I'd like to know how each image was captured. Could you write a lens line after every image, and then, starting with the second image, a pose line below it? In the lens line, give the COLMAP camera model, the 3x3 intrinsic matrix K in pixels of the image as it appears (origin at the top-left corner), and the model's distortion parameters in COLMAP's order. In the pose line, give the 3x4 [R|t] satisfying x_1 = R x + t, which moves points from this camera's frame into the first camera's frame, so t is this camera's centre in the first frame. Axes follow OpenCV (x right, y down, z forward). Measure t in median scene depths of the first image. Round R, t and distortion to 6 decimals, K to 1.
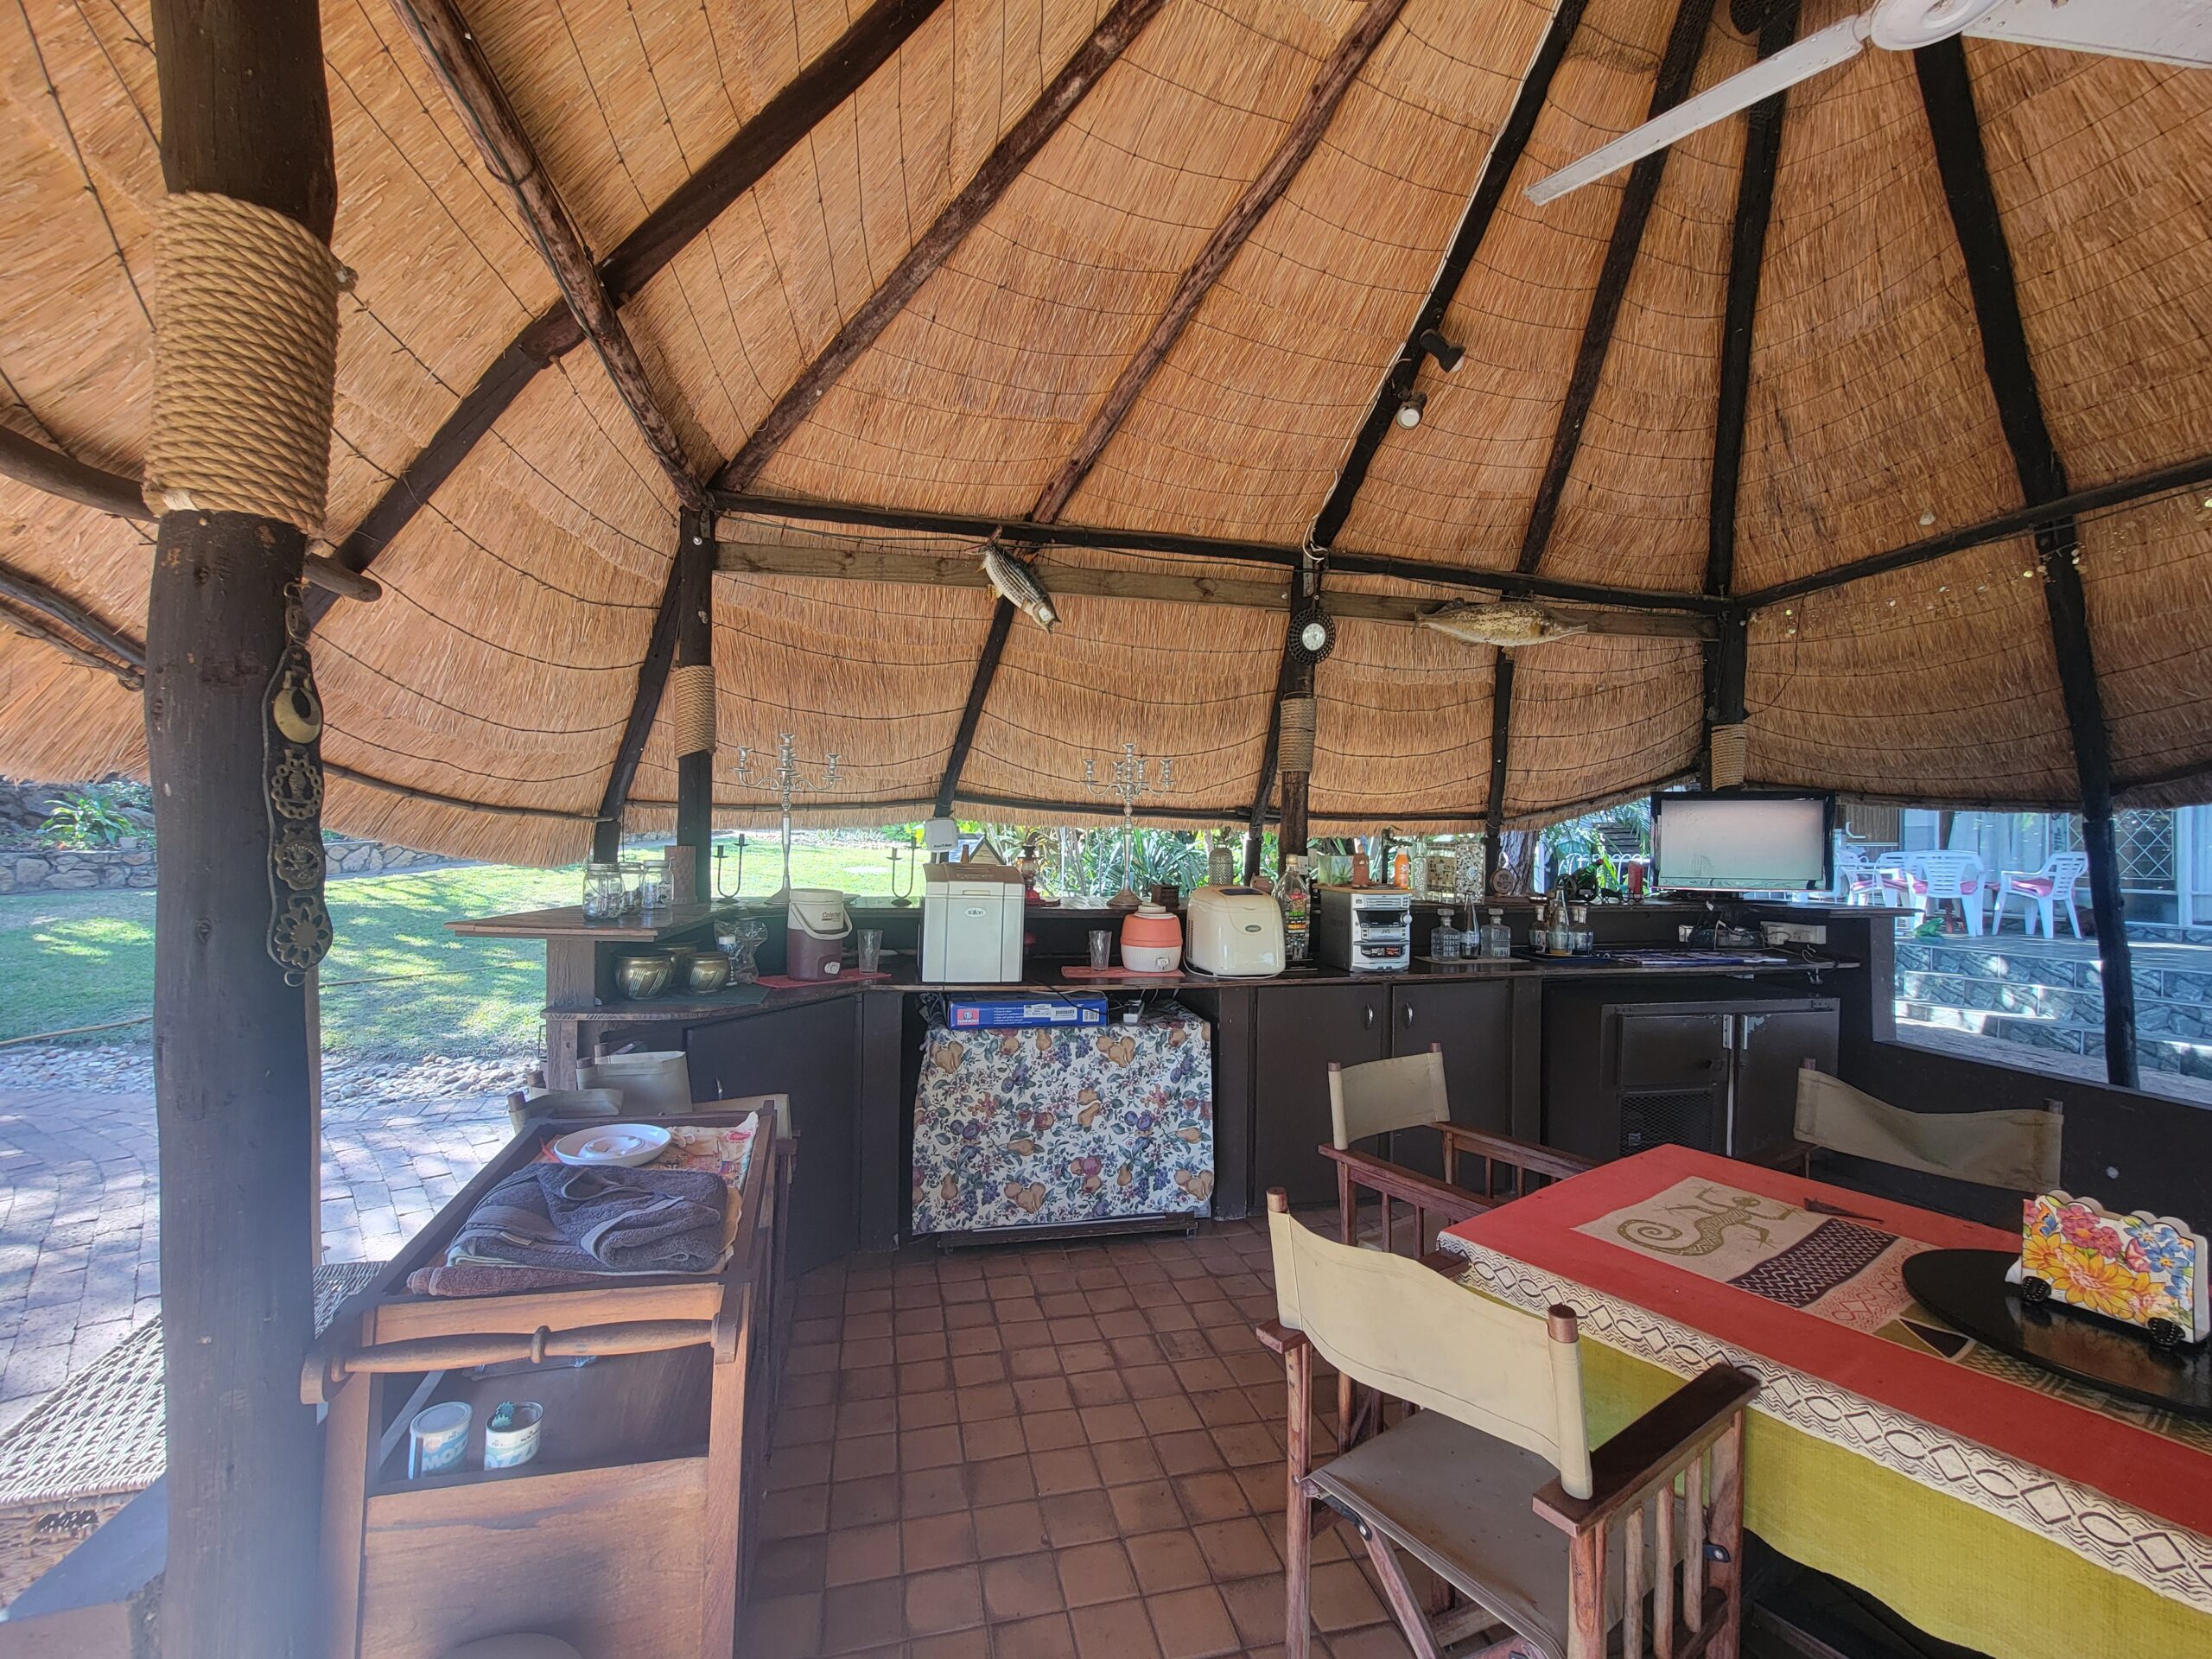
lens RADIAL K [[903.0, 0, 1094.6], [0, 903.0, 825.4], [0, 0, 1]] dist [-0.001998, 0.001057]
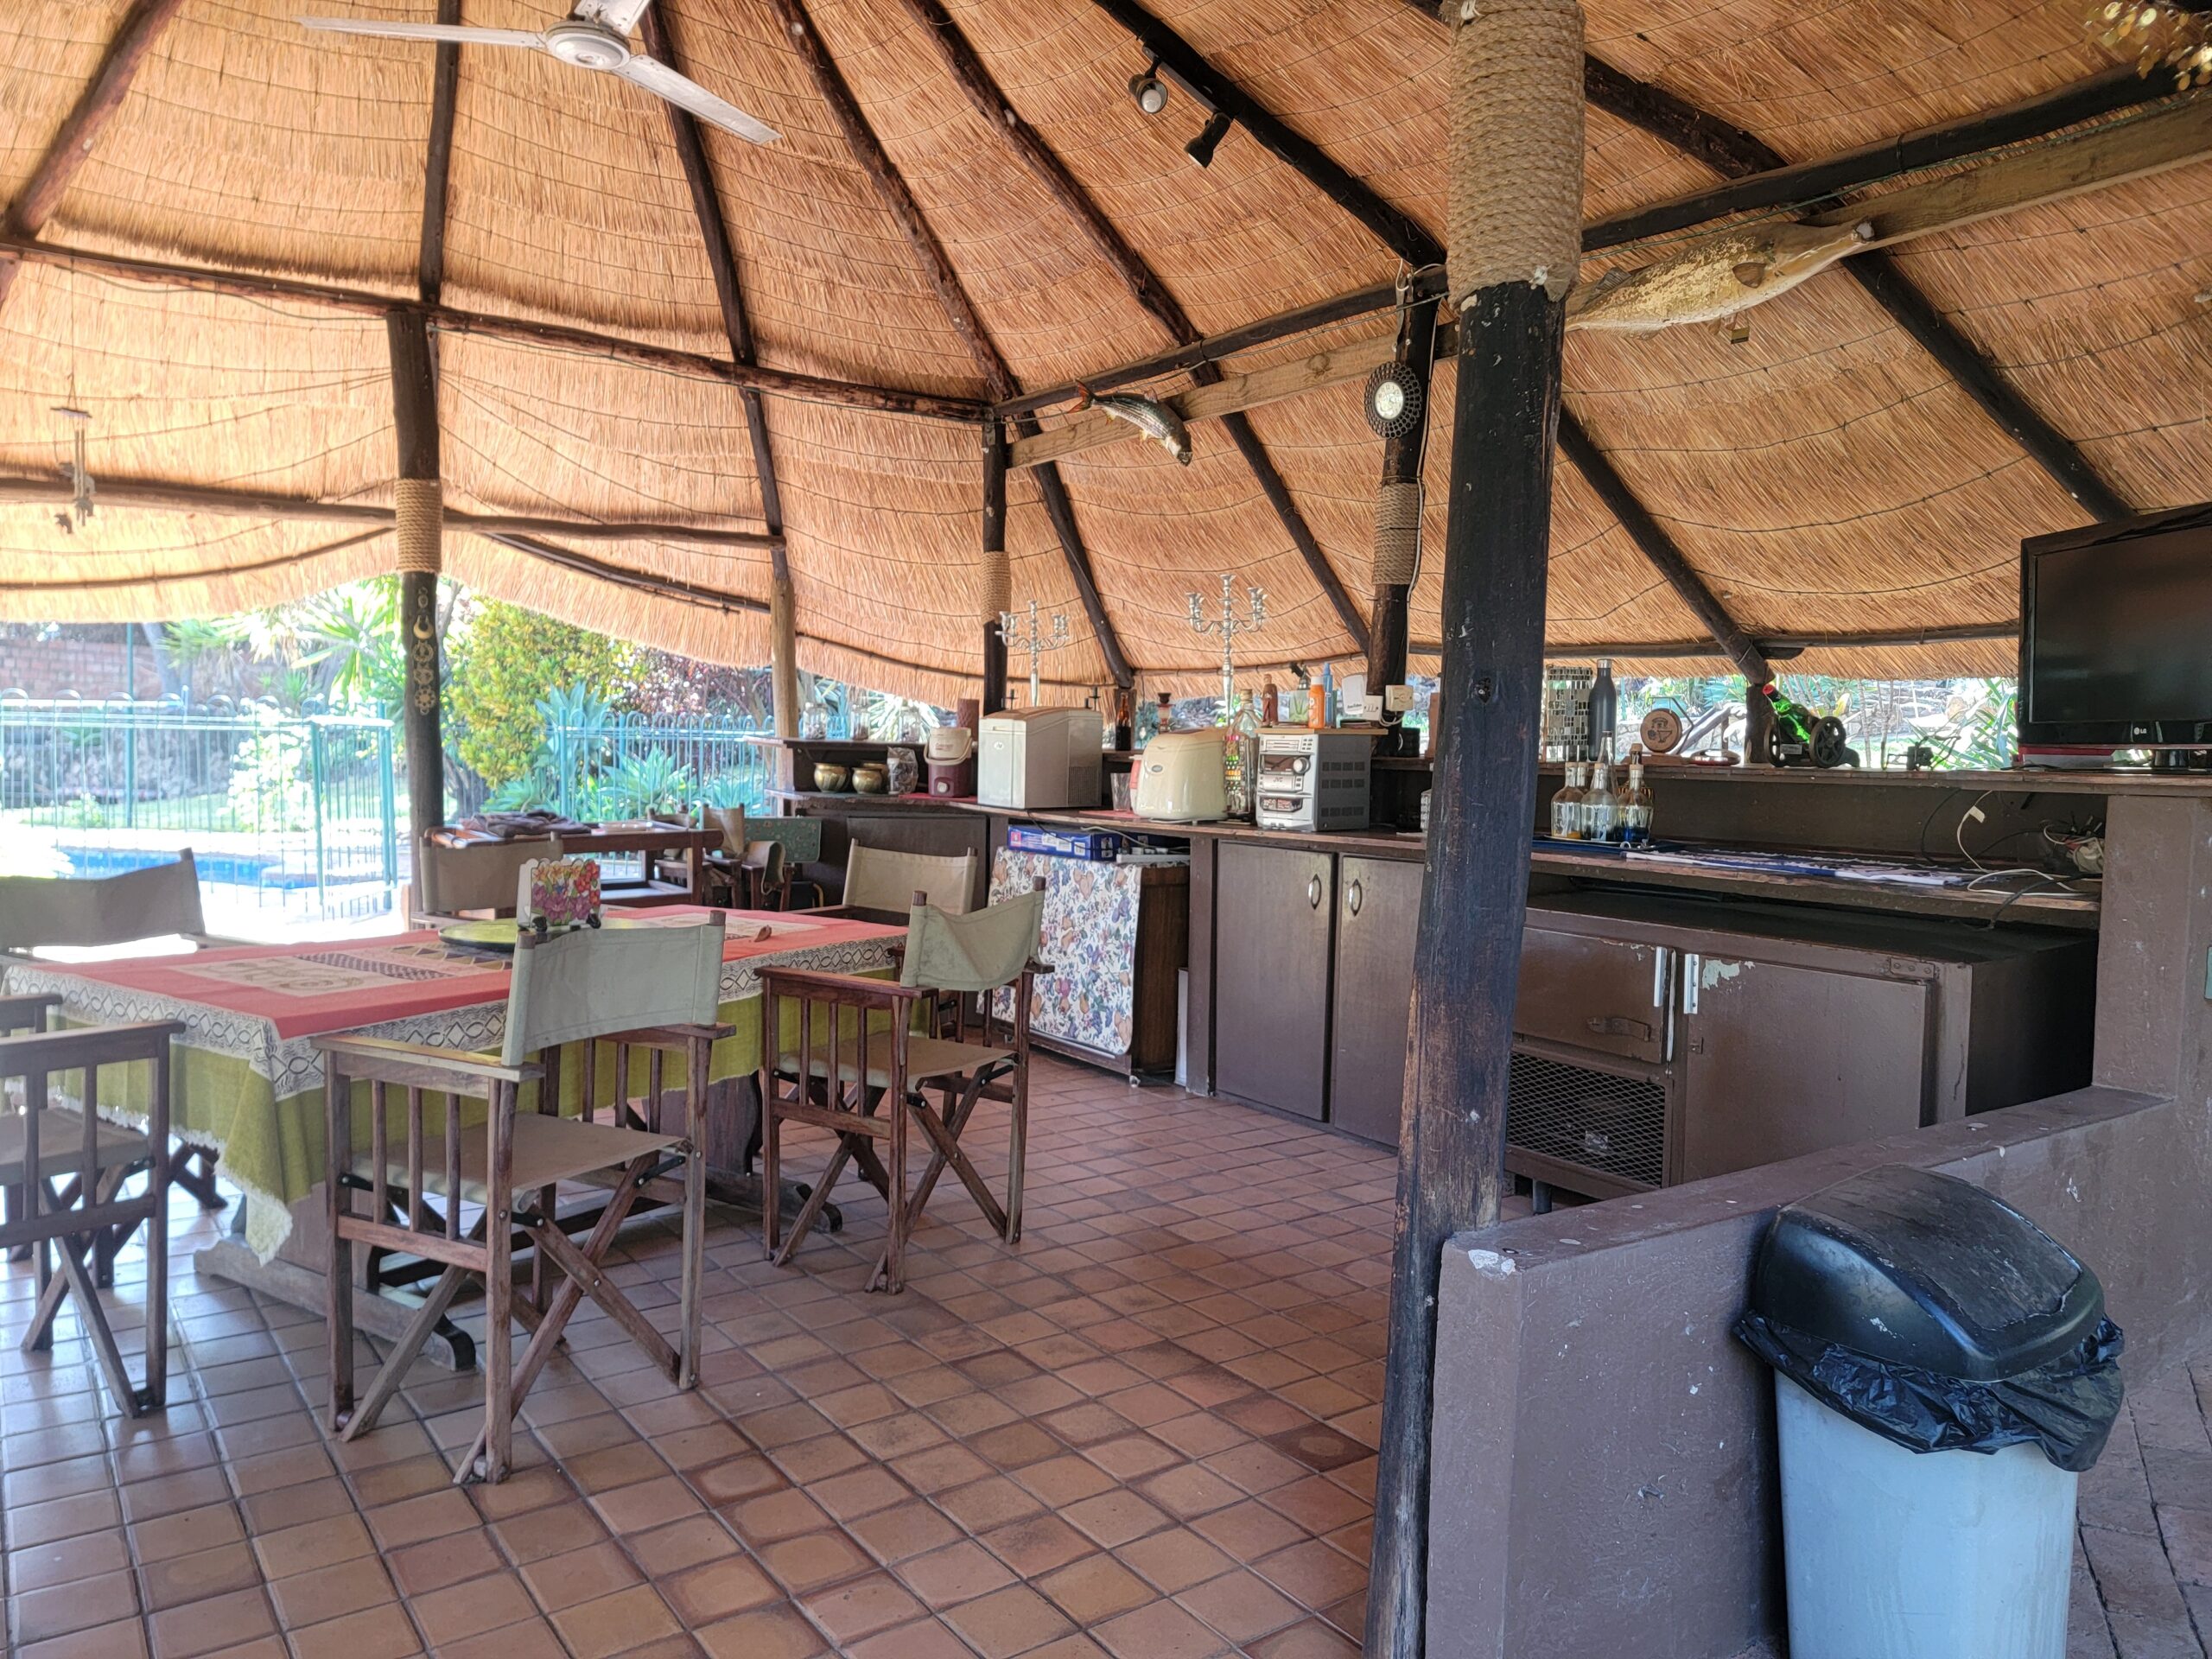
lens RADIAL K [[1526.6, 0, 1118.3], [0, 1526.6, 825.0], [0, 0, 1]] dist [0.085085, -0.063598]
pose [[0.390665, 0.044654, -0.919449, 1.625683], [-0.000550, 0.998834, 0.048276, 0.097680], [0.920533, -0.018354, 0.390234, 0.353218]]
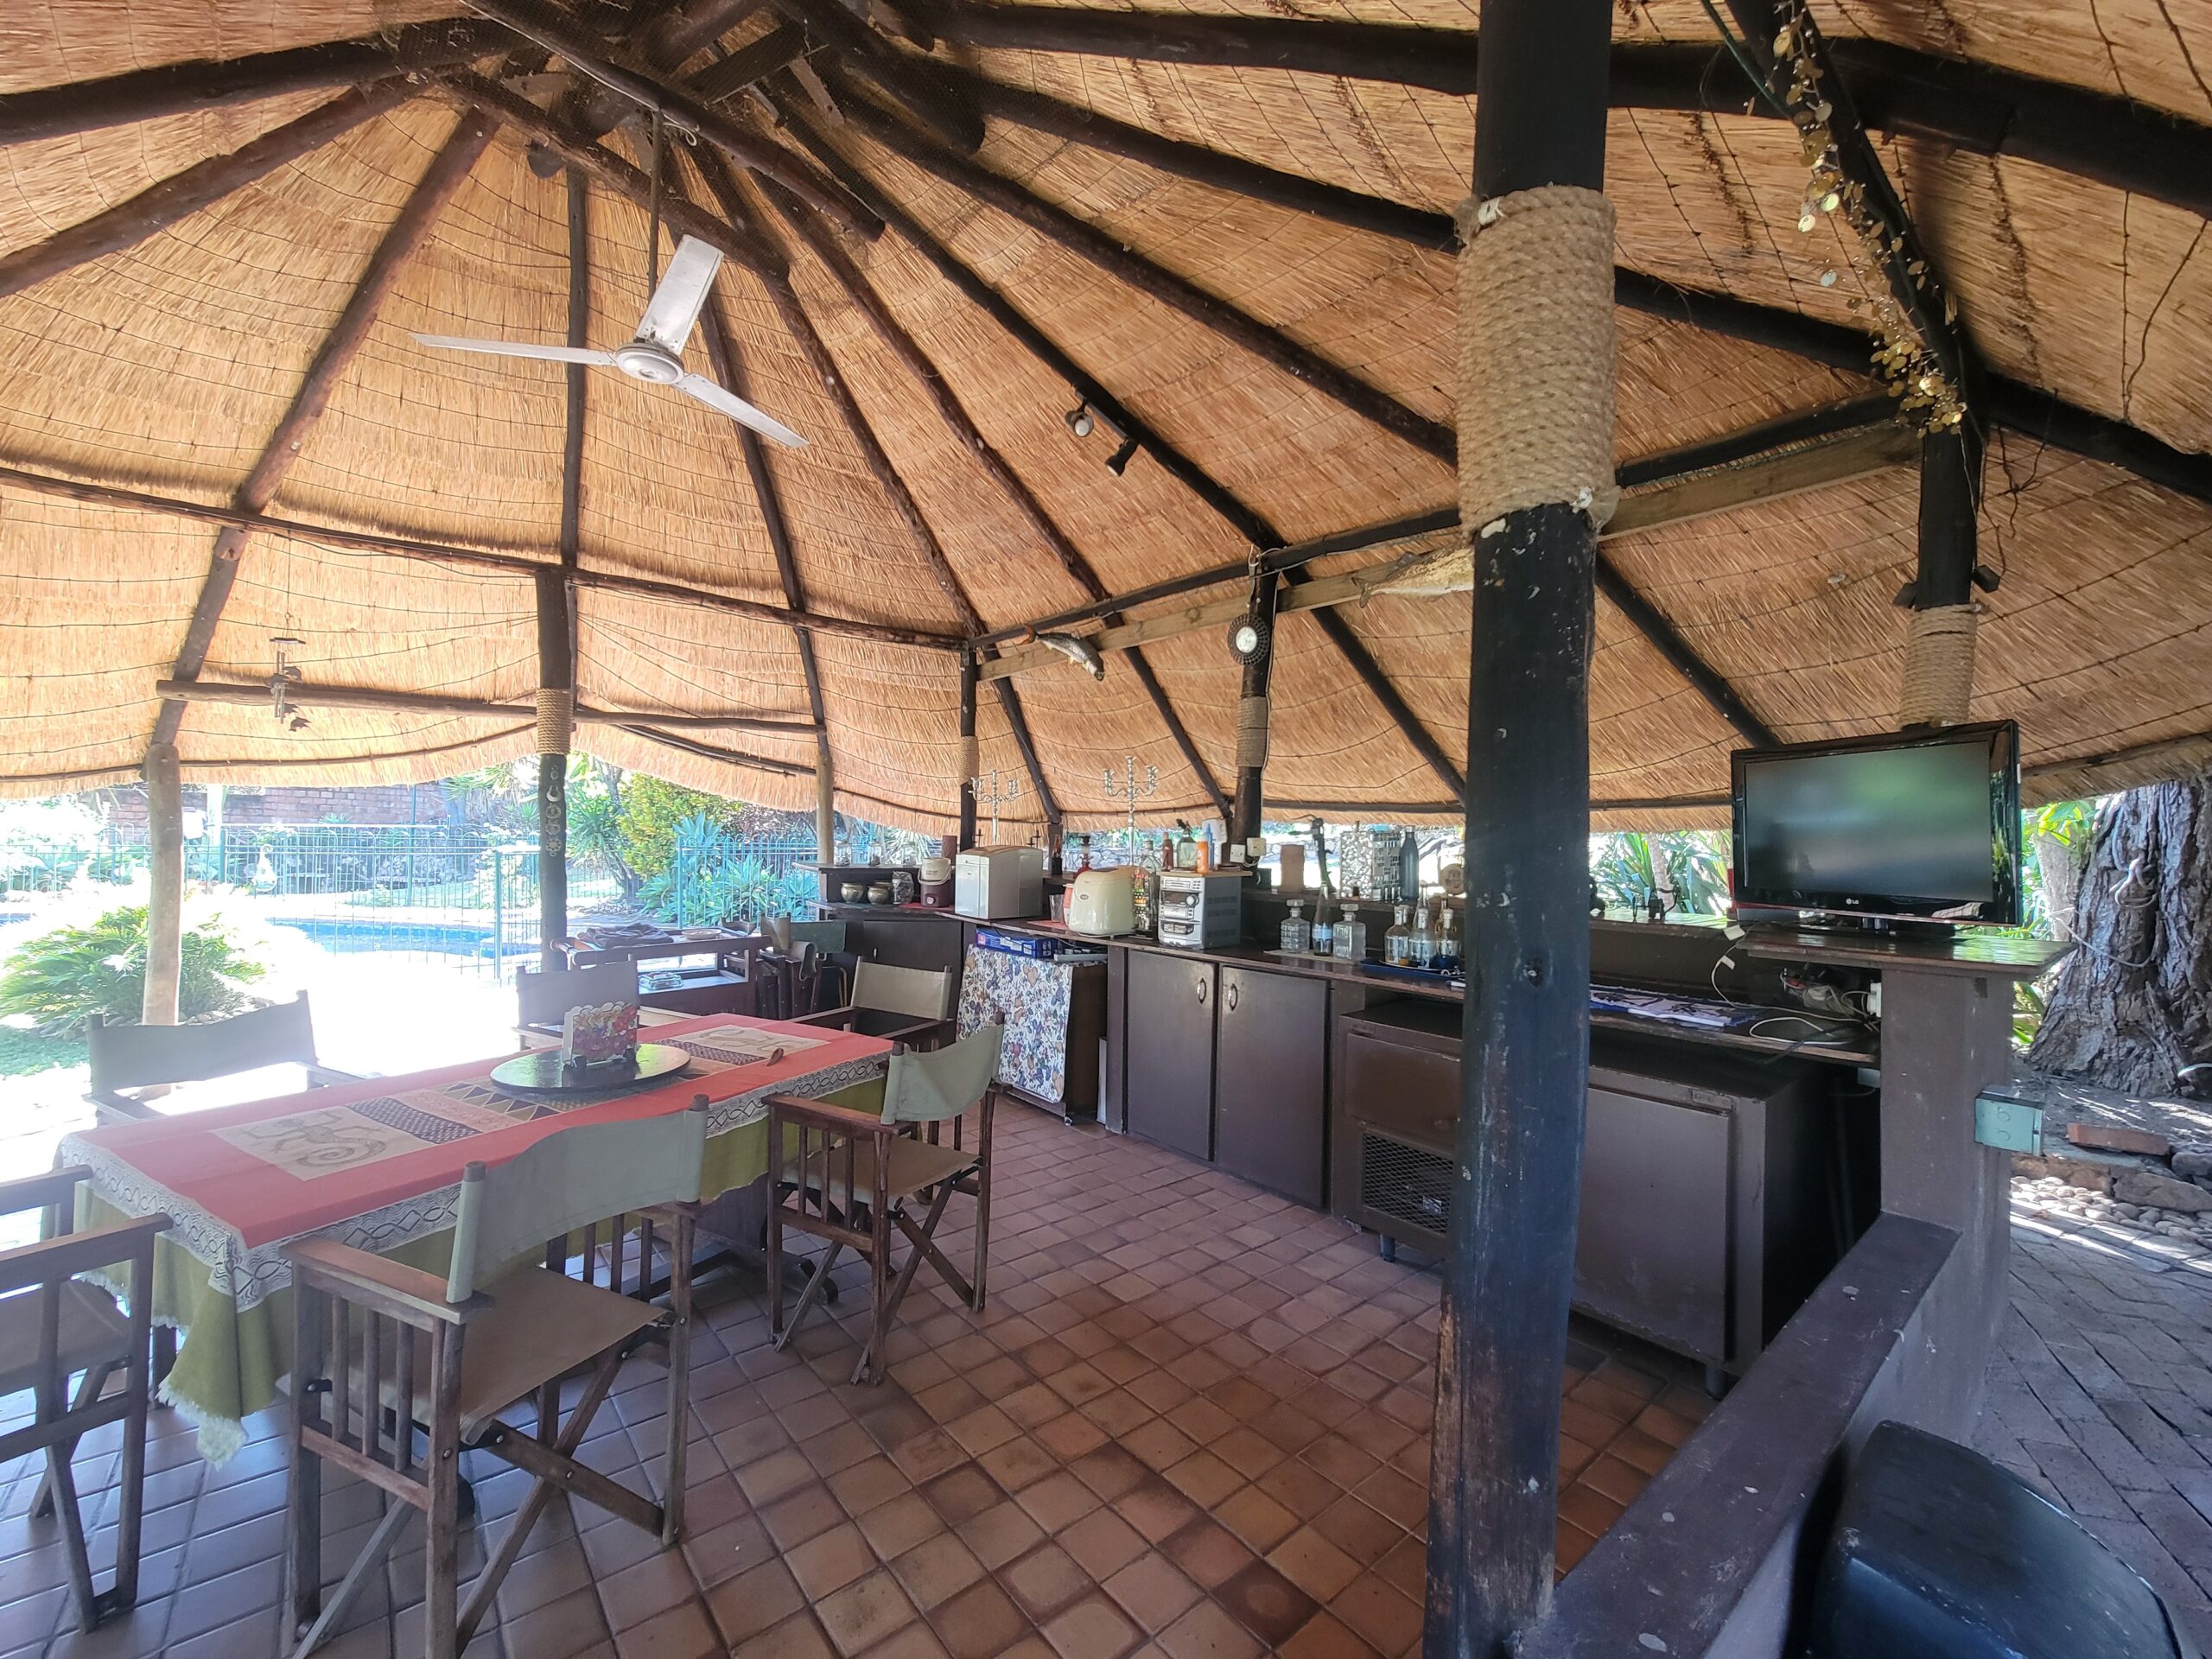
lens RADIAL K [[903.0, 0, 1107.6], [0, 903.0, 832.4], [0, 0, 1]] dist [-0.001998, 0.001057]
pose [[0.454132, -0.010181, -0.890876, 1.353731], [0.001512, 0.999942, -0.010656, 0.036599], [0.890933, 0.003492, 0.454121, 0.449780]]
